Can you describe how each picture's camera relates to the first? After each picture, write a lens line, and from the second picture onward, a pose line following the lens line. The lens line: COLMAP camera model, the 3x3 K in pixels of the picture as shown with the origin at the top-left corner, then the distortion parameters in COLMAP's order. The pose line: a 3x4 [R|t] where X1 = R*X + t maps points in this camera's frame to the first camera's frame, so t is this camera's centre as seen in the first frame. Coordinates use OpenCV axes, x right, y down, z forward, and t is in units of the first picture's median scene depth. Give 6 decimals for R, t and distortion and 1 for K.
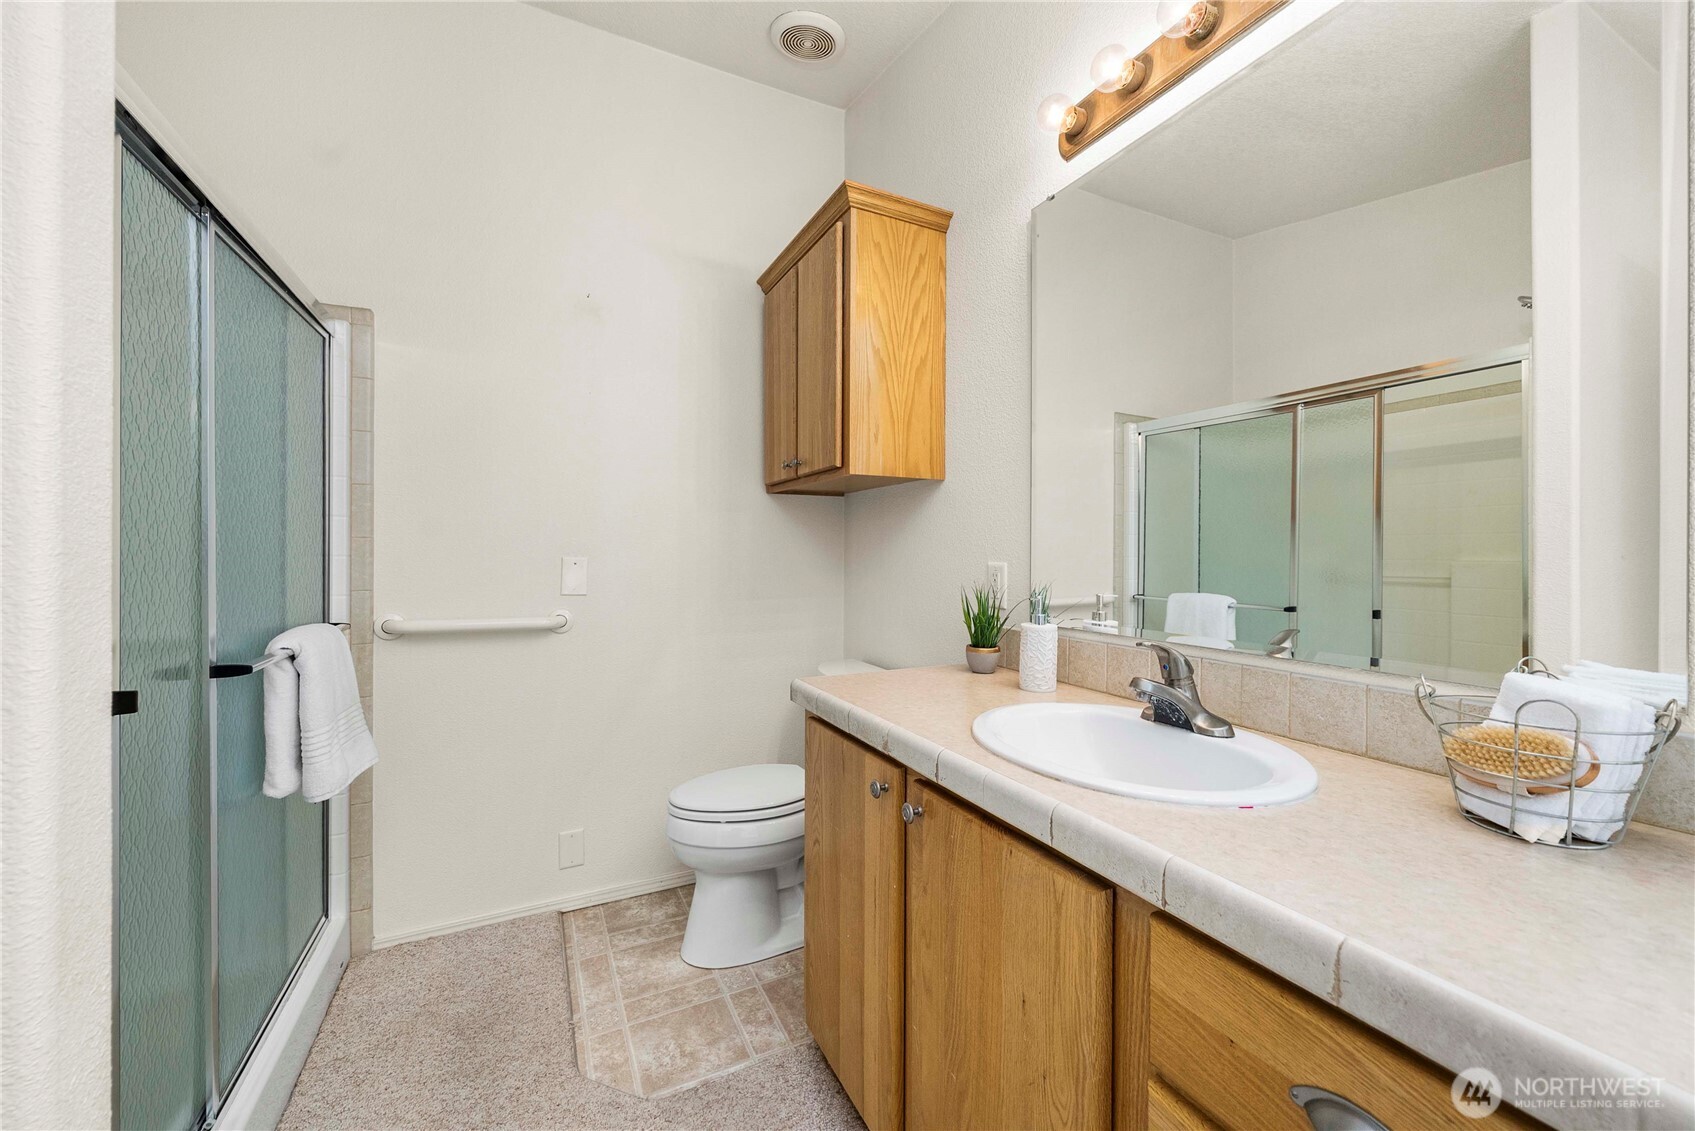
lens RADIAL K [[646.8, 0, 845.8], [0, 646.8, 557.3], [0, 0, 1]] dist [-0.007851, -0.000179]
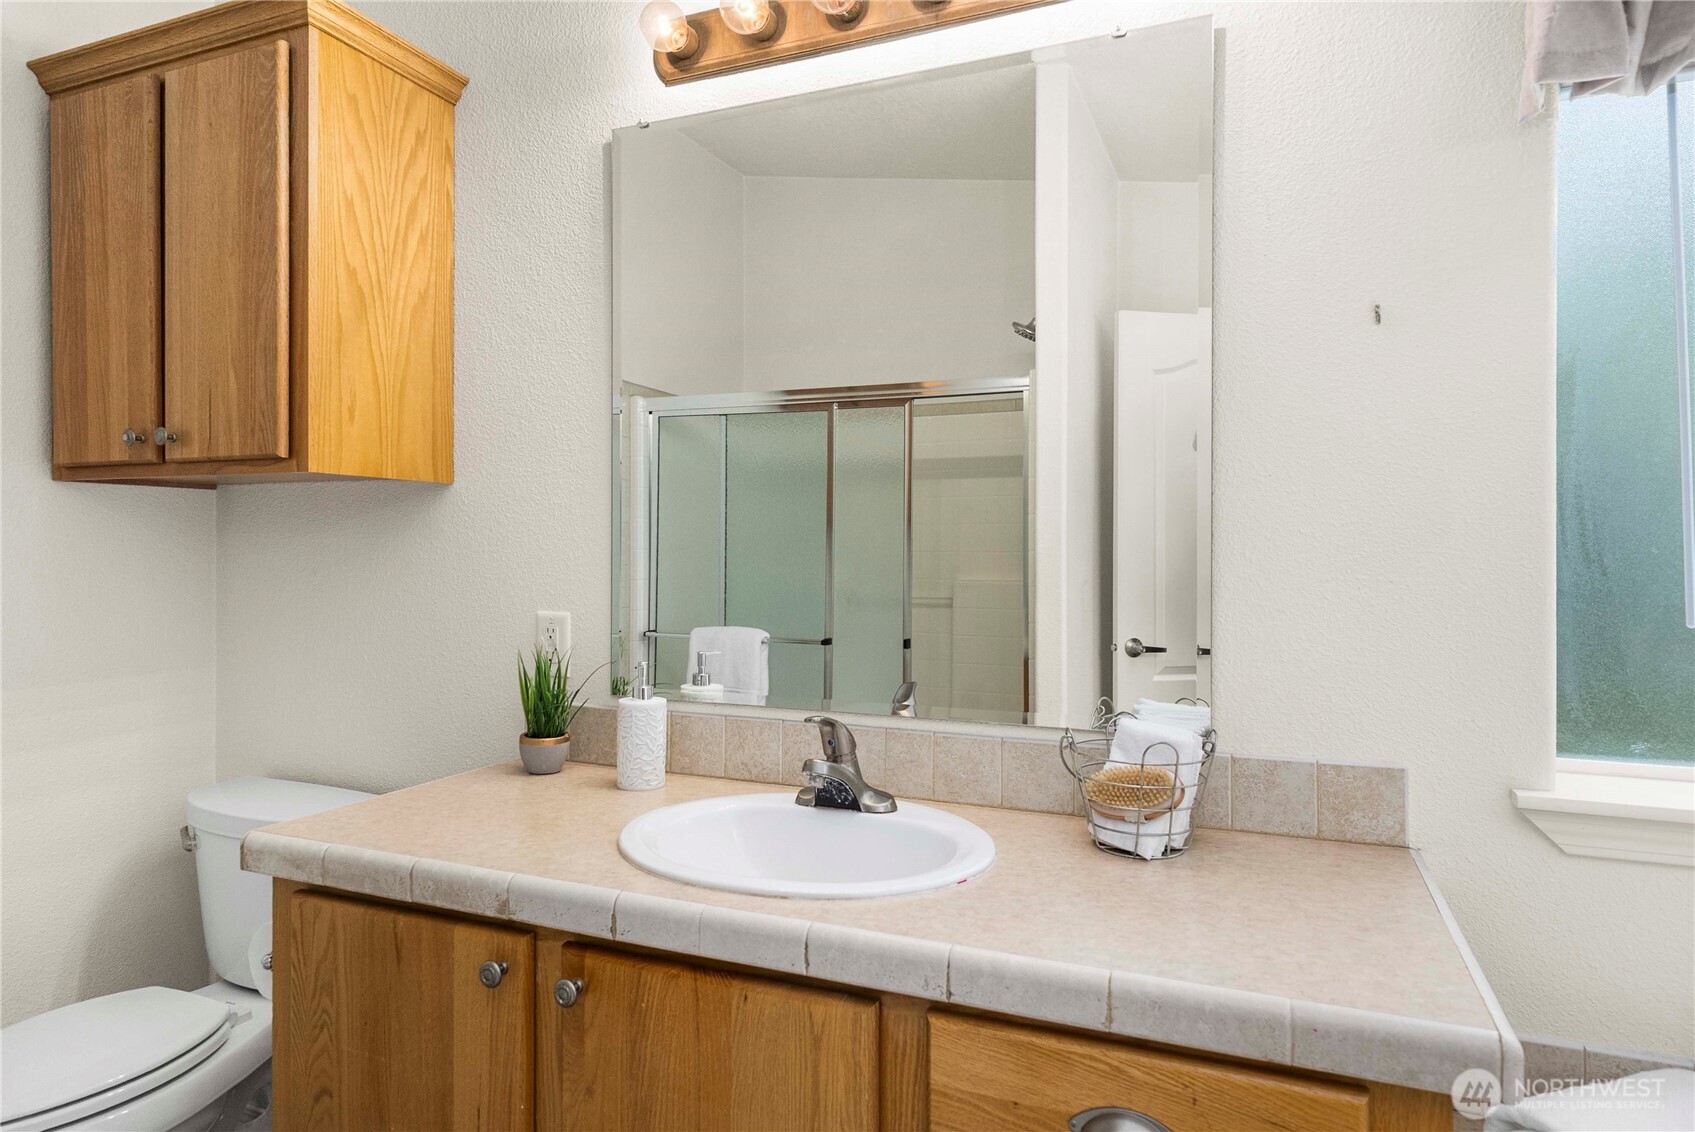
lens RADIAL K [[977.0, 0, 859.9], [0, 977.0, 564.3], [0, 0, 1]] dist [-0.005526, 0.006476]
pose [[0.756941, -0.005879, 0.653457, -0.291729], [0.003323, 0.999981, 0.005147, -0.067626], [-0.653475, -0.001725, 0.756947, -0.025010]]
